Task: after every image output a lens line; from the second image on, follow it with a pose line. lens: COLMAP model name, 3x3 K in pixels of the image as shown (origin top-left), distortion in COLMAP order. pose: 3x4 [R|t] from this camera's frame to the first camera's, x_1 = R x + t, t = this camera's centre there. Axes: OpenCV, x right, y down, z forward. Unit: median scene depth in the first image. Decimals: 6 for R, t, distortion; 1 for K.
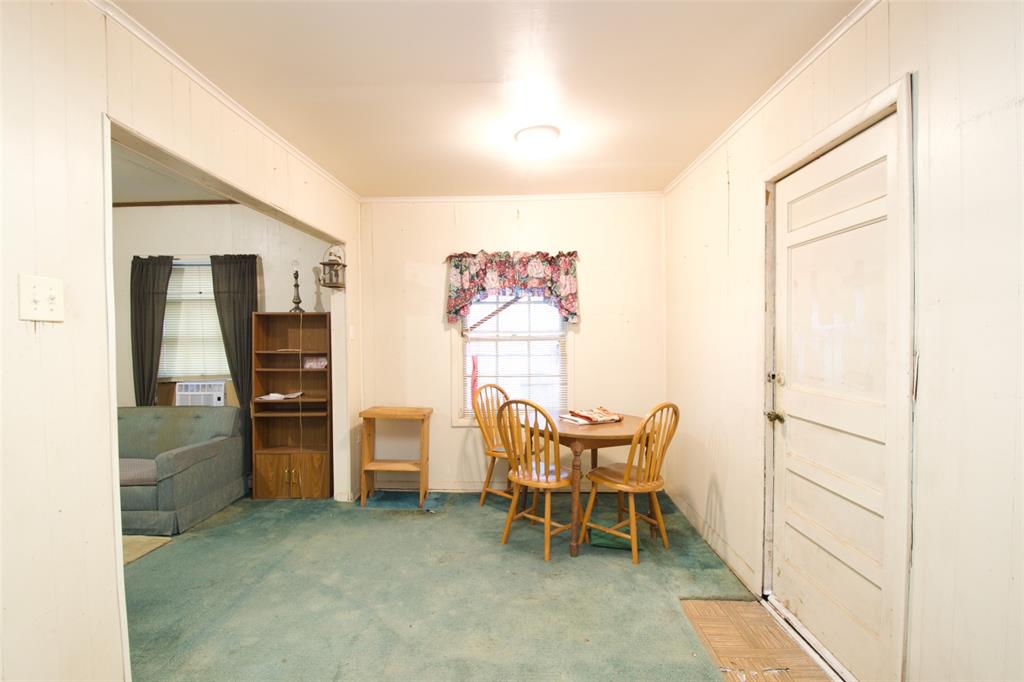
lens RADIAL K [[486.8, 0, 489.3], [0, 486.8, 343.9], [0, 0, 1]] dist [-0.000681, -0.000587]
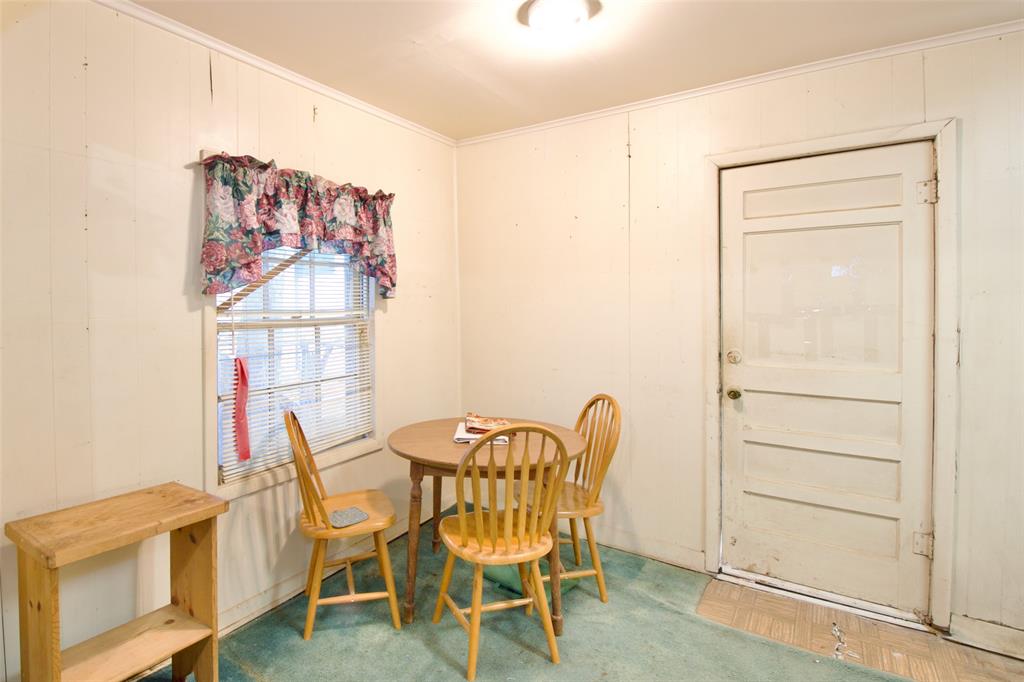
lens RADIAL K [[519.9, 0, 486.5], [0, 519.9, 308.1], [0, 0, 1]] dist [0.000756, -0.000004]
pose [[0.531648, -0.006168, 0.846943, -0.374669], [0.018387, 0.999822, -0.004261, -0.022868], [-0.846766, 0.017838, 0.531667, 0.497531]]
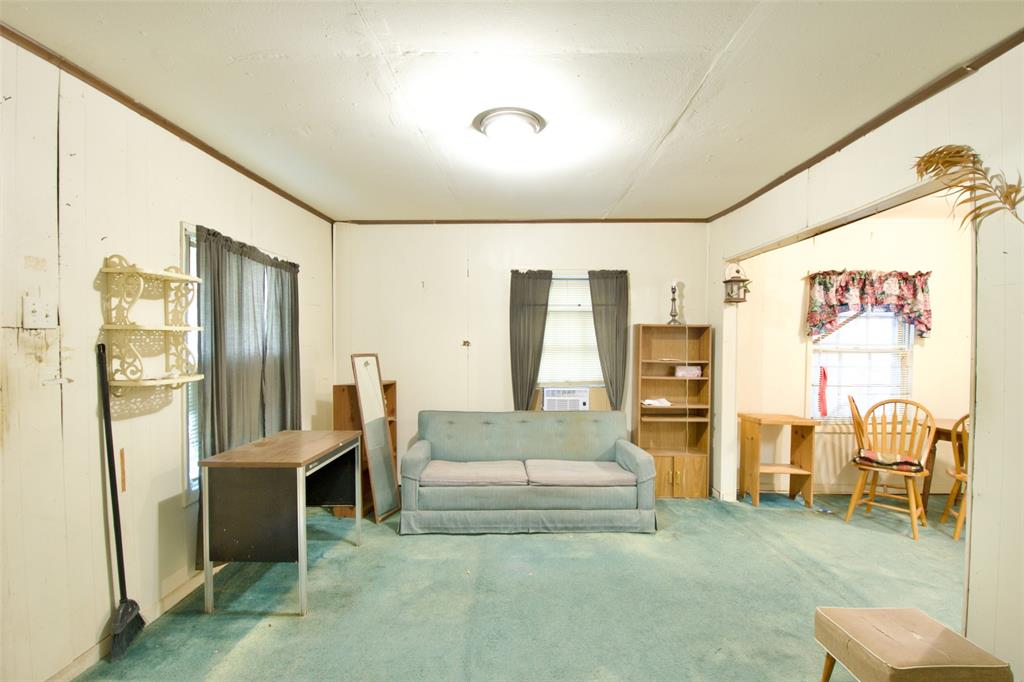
lens RADIAL K [[452.8, 0, 507.7], [0, 452.8, 351.3], [0, 0, 1]] dist [0.020112, -0.023926]
pose [[0.999925, 0.011436, 0.004334, -0.758794], [-0.011461, 0.999917, 0.005834, -0.007274], [-0.004267, -0.005884, 0.999974, 0.000321]]
